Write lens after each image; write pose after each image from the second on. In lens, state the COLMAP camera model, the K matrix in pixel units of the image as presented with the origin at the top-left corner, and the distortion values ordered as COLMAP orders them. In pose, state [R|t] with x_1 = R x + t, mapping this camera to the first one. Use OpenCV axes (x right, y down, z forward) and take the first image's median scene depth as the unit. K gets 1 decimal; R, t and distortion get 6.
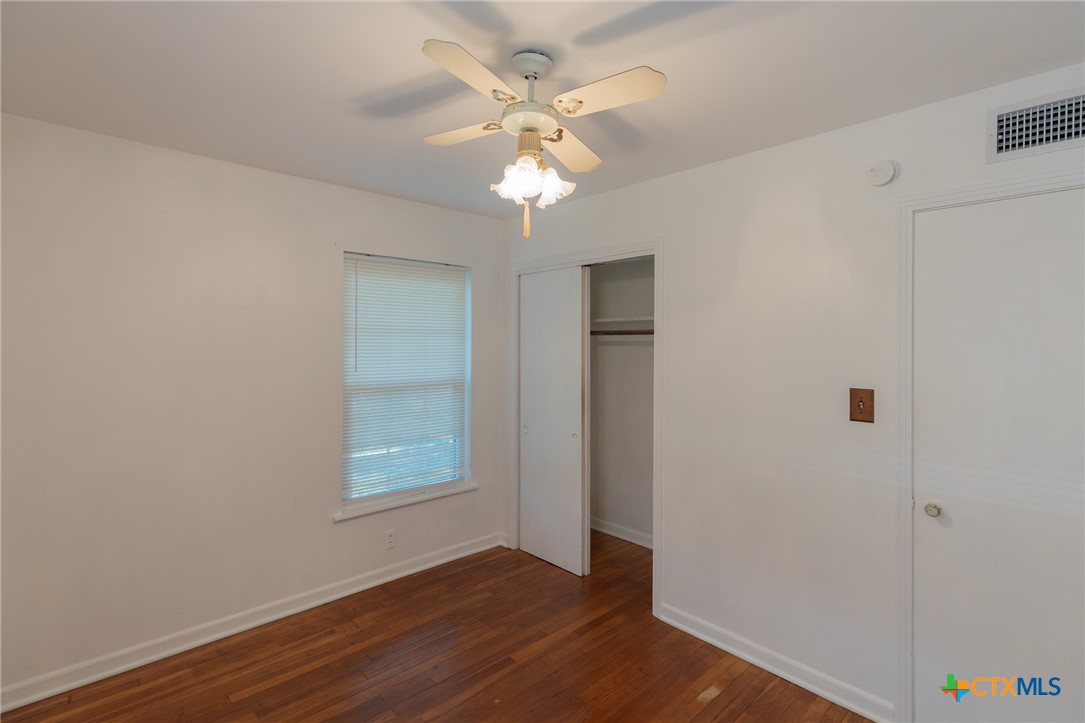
lens RADIAL K [[513.6, 0, 523.5], [0, 513.6, 355.4], [0, 0, 1]] dist [0.001916, -0.000165]
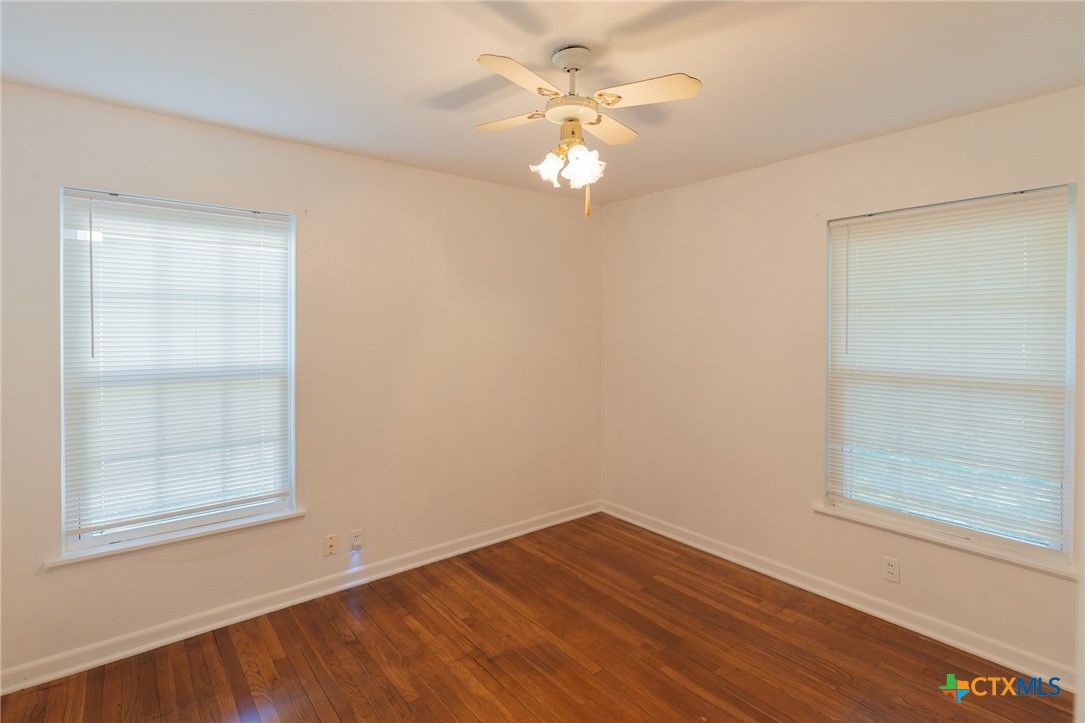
lens RADIAL K [[513.6, 0, 523.5], [0, 513.6, 355.4], [0, 0, 1]] dist [0.001916, -0.000165]
pose [[-0.087050, 0.051595, -0.994867, 0.717741], [-0.008099, 0.998588, 0.052497, -0.010956], [0.996171, 0.012627, -0.086509, 0.639543]]
